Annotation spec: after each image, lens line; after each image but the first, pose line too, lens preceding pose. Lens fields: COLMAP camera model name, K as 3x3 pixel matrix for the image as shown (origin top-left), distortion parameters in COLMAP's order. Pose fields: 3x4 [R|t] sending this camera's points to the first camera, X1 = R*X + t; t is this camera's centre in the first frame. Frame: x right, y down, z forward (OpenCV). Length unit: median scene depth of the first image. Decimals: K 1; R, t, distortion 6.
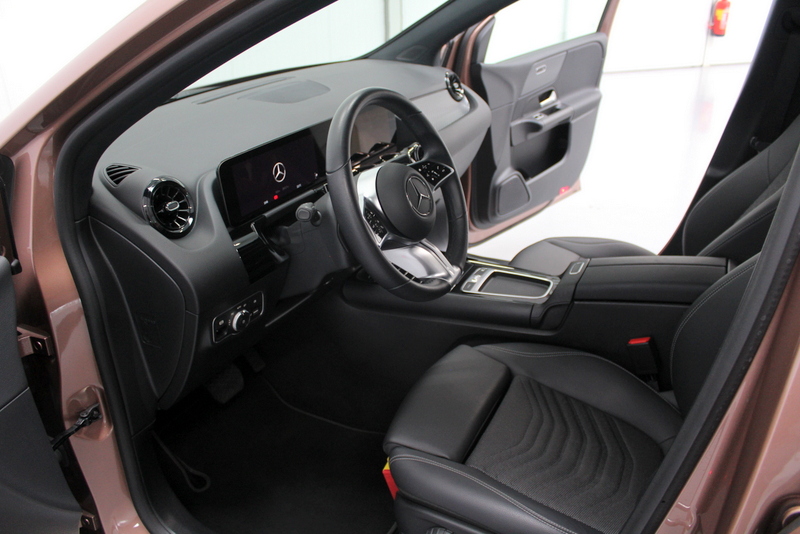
lens RADIAL K [[650.3, 0, 400.0], [0, 650.3, 267.0], [0, 0, 1]] dist [-0.076588, -0.001474]
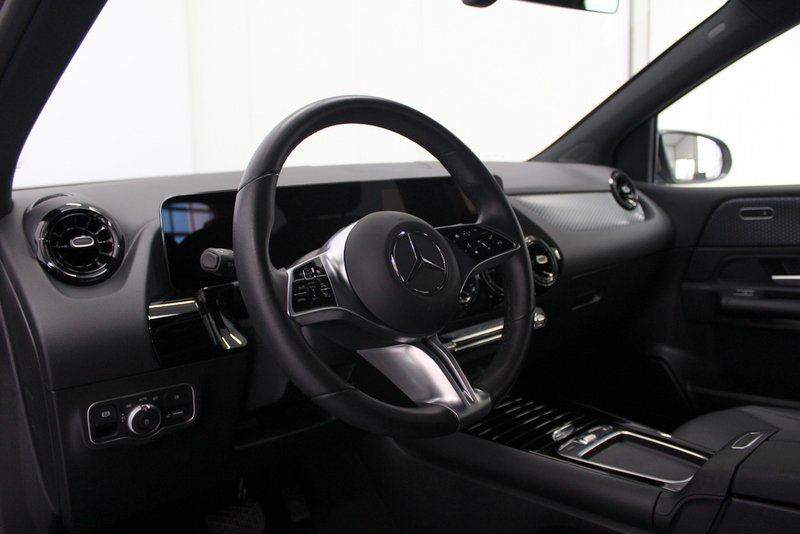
lens RADIAL K [[650.3, 0, 400.0], [0, 650.3, 267.0], [0, 0, 1]] dist [-0.076588, -0.001474]
pose [[0.922280, 0.064050, -0.381178, 0.199961], [-0.158742, 0.961934, -0.222450, 0.028363], [0.352421, 0.265670, 0.897340, 0.361704]]
